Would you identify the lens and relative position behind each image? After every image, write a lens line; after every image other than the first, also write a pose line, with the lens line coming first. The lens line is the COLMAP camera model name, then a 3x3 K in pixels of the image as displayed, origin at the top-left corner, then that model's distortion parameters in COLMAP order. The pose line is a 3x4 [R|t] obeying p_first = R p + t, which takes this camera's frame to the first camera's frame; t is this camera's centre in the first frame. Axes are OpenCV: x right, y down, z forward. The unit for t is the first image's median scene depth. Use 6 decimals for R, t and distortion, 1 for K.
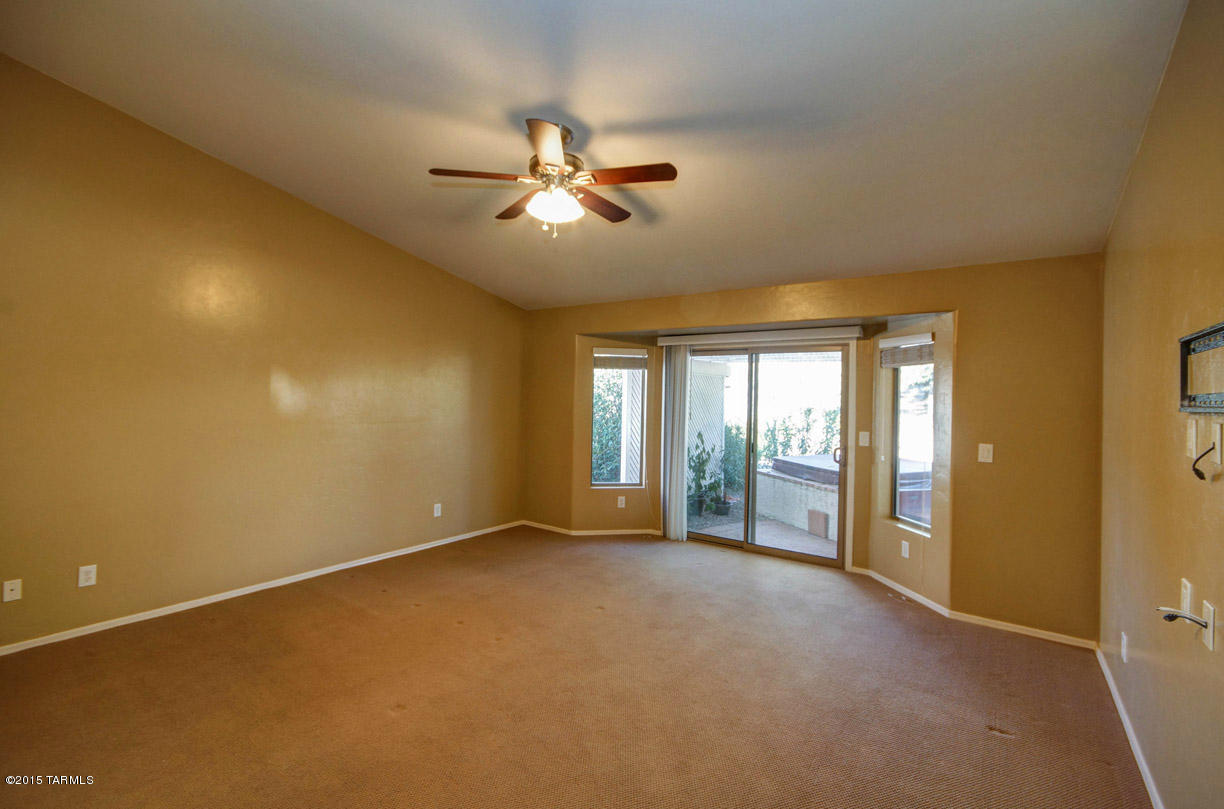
lens RADIAL K [[539.1, 0, 612.2], [0, 539.1, 400.4], [0, 0, 1]] dist [0.000092, 0.000195]
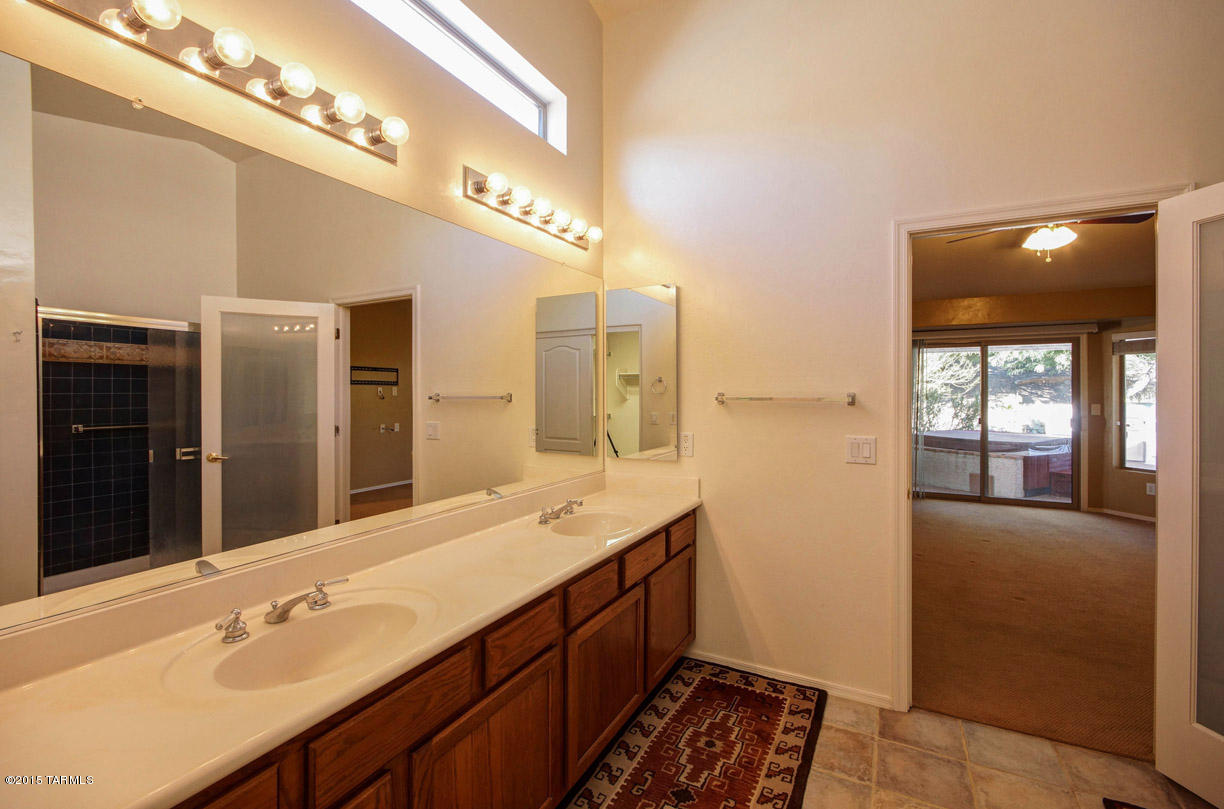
lens RADIAL K [[539.1, 0, 610.9], [0, 539.1, 396.5], [0, 0, 1]] dist [0.000092, 0.000195]
pose [[0.988689, -0.017911, 0.148909, -0.908716], [0.017196, 0.999834, 0.006087, 0.010359], [-0.148994, -0.003457, 0.988832, -0.126299]]
